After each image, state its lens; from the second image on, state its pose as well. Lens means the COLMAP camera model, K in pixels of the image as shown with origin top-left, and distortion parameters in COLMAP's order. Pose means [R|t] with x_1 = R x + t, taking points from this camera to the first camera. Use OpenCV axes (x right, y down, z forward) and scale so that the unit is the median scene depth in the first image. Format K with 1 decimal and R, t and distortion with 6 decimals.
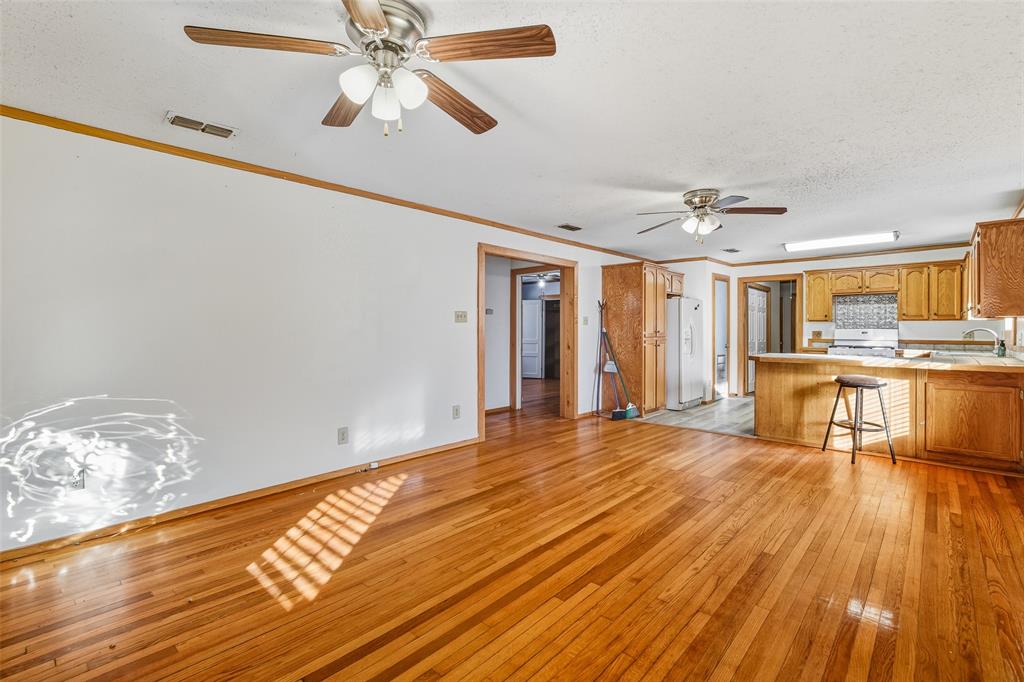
lens RADIAL K [[464.3, 0, 488.2], [0, 464.3, 333.2], [0, 0, 1]] dist [-0.006462, -0.001417]
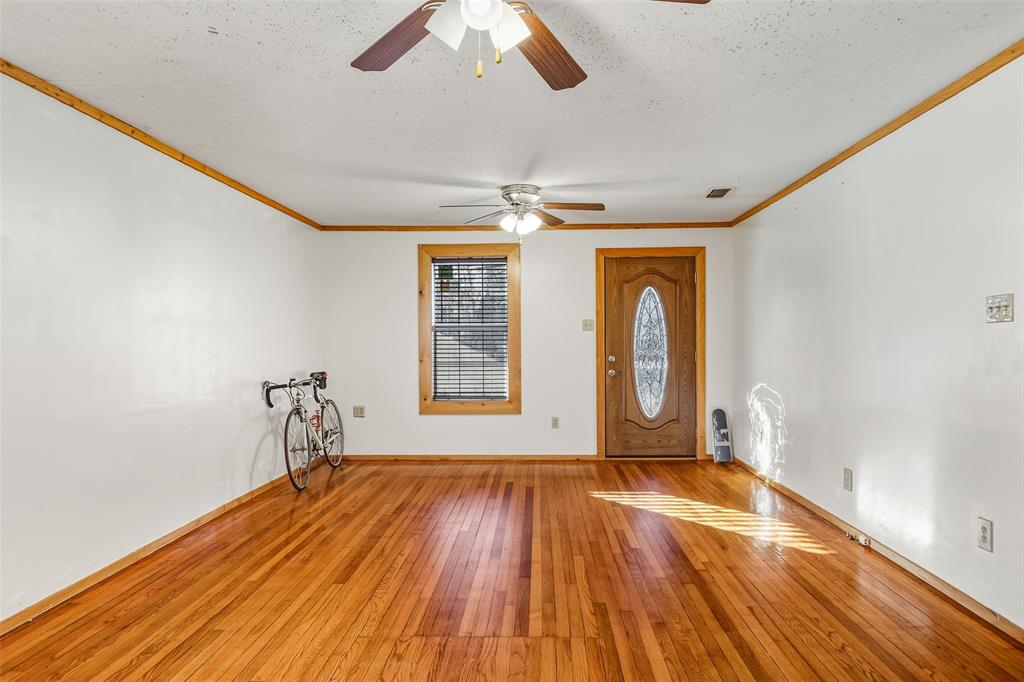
lens RADIAL K [[653.6, 0, 511.9], [0, 653.6, 340.2], [0, 0, 1]] dist [0.003199, 0.000477]
pose [[-0.745283, 0.006796, -0.666714, 0.992831], [0.002798, 0.999971, 0.007064, -0.010043], [0.666742, 0.003399, -0.745281, 1.797792]]
